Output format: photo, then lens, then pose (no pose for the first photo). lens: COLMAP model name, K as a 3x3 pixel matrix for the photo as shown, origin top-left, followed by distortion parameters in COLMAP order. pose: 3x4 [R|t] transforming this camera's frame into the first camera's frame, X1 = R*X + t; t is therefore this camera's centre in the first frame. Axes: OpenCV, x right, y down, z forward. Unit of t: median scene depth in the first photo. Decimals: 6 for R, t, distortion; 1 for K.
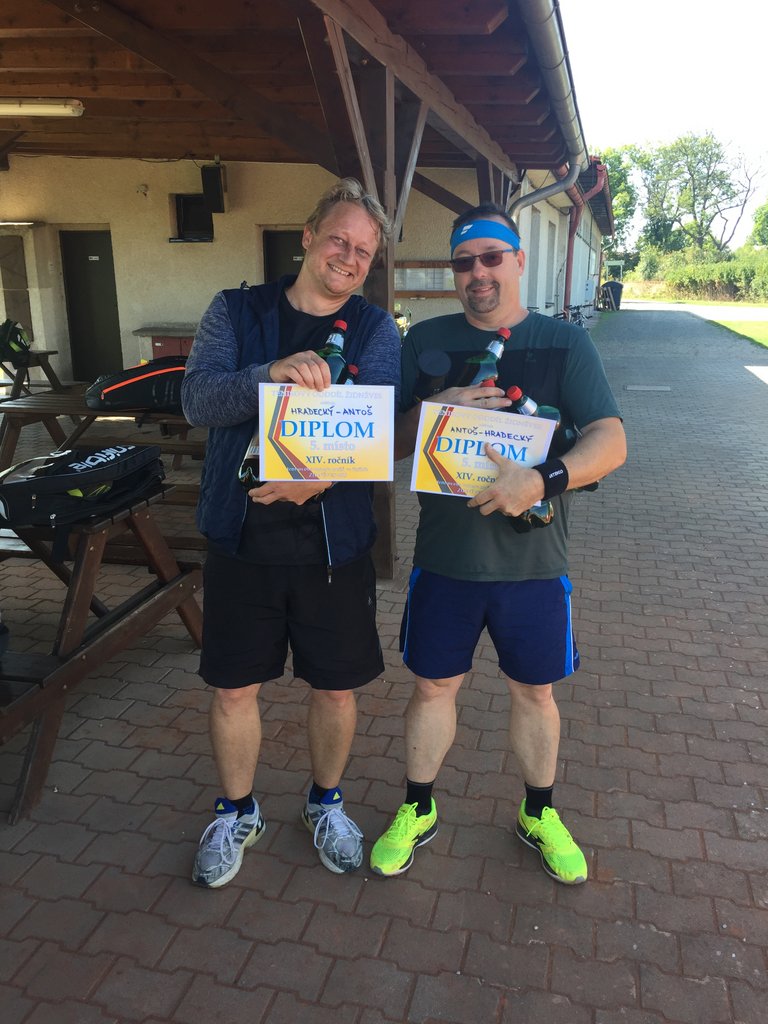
lens RADIAL K [[864.9, 0, 382.7], [0, 864.9, 516.9], [0, 0, 1]] dist [0.079769, -0.101498]
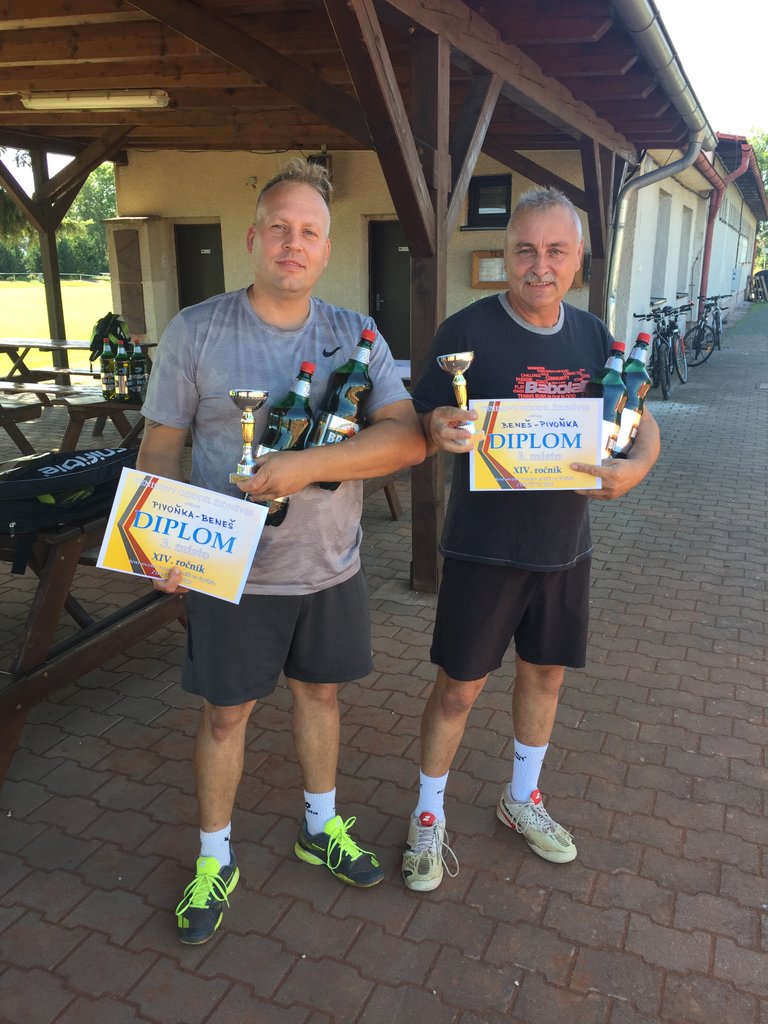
lens RADIAL K [[861.4, 0, 386.7], [0, 861.4, 521.2], [0, 0, 1]] dist [0.078820, -0.108951]
pose [[0.987770, 0.037796, -0.151265, 0.083532], [-0.035549, 0.999214, 0.017530, -0.018171], [0.151808, -0.011938, 0.988338, 0.070995]]
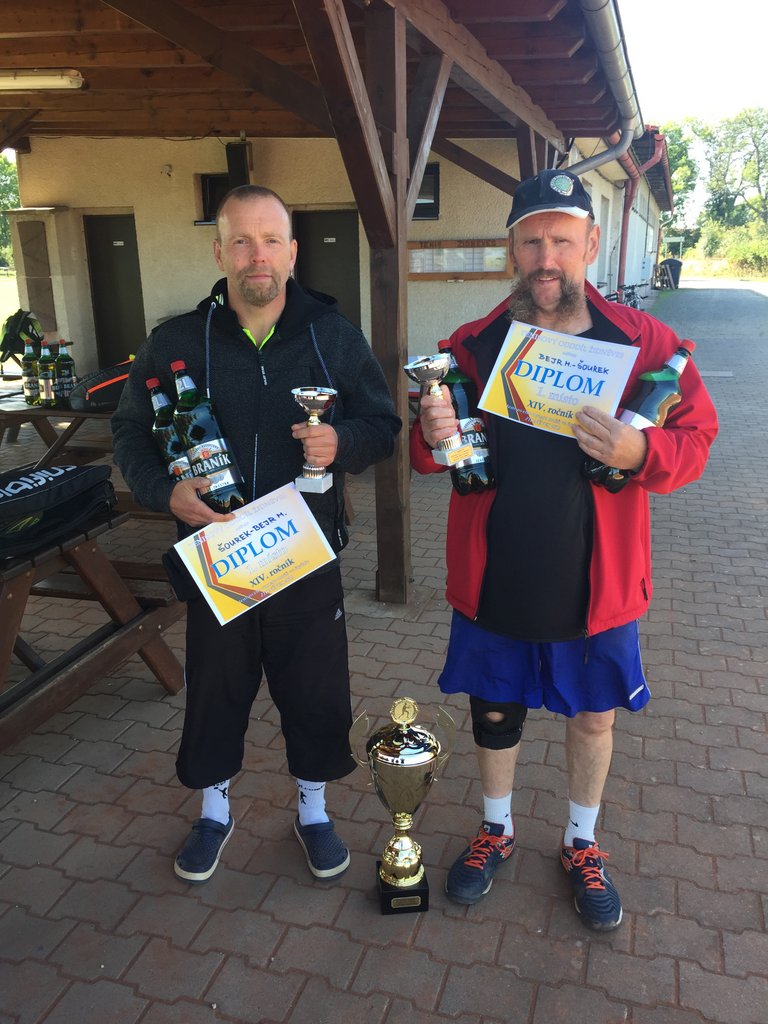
lens RADIAL K [[864.9, 0, 382.7], [0, 864.9, 516.9], [0, 0, 1]] dist [0.079769, -0.101498]
pose [[0.998184, 0.001959, -0.060207, 0.035419], [-0.000819, 0.999820, 0.018949, -0.029551], [0.060234, -0.018866, 0.998006, 0.111857]]
